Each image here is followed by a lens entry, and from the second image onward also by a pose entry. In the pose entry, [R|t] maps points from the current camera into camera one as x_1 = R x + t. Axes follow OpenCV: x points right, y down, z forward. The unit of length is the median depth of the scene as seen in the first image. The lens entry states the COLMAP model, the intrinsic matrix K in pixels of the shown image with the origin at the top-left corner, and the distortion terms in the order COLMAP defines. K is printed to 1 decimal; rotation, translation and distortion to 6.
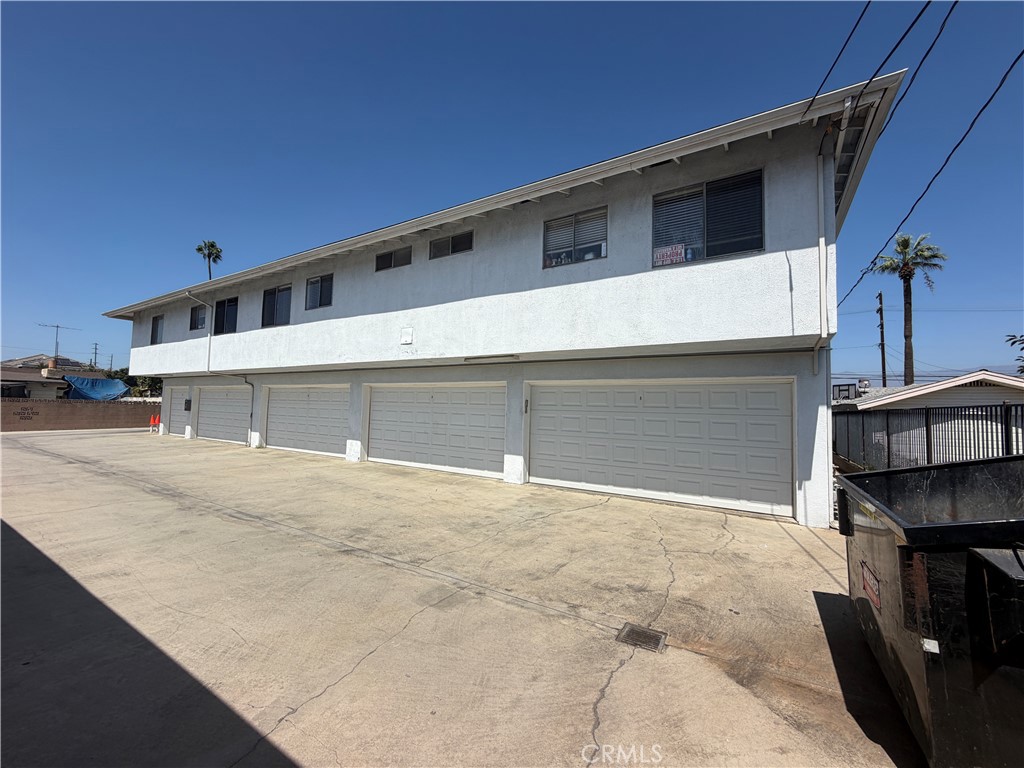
lens RADIAL K [[409.6, 0, 512.0], [0, 409.6, 384.0], [0, 0, 1]] dist [0.000146, 0.000064]
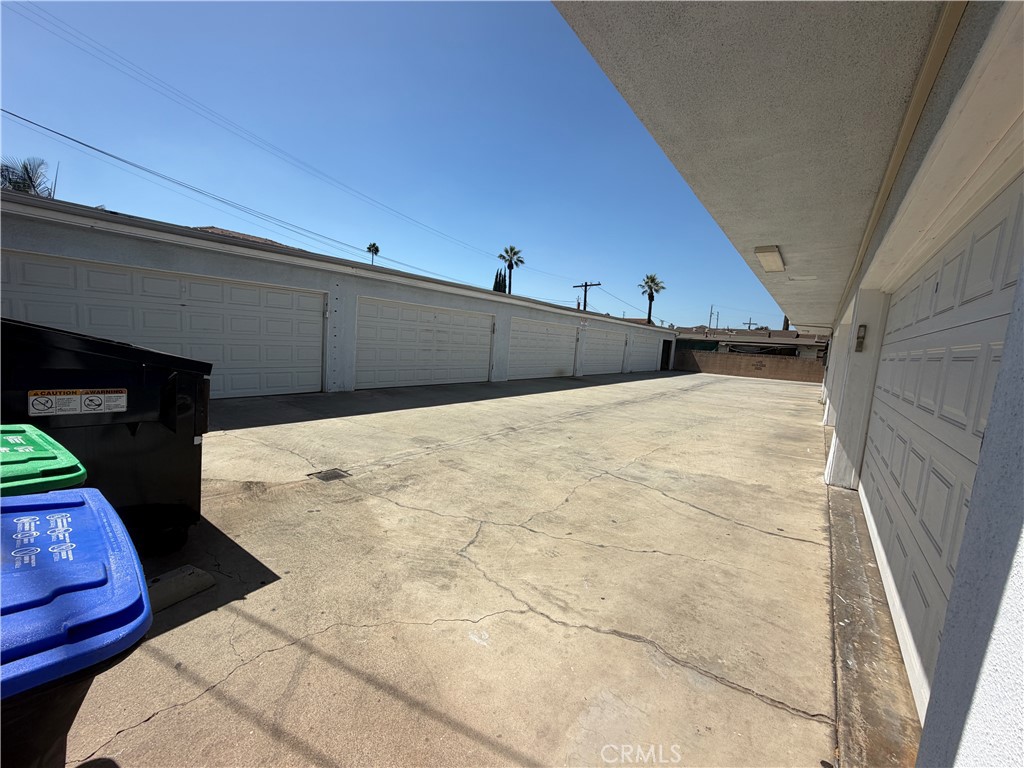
lens RADIAL K [[409.6, 0, 512.0], [0, 409.6, 384.0], [0, 0, 1]] dist [0.000146, 0.000064]
pose [[-0.095991, 0.076548, -0.992434, 1.149828], [-0.009022, 0.996931, 0.077767, 0.148518], [0.995341, 0.016418, -0.095006, 1.249733]]
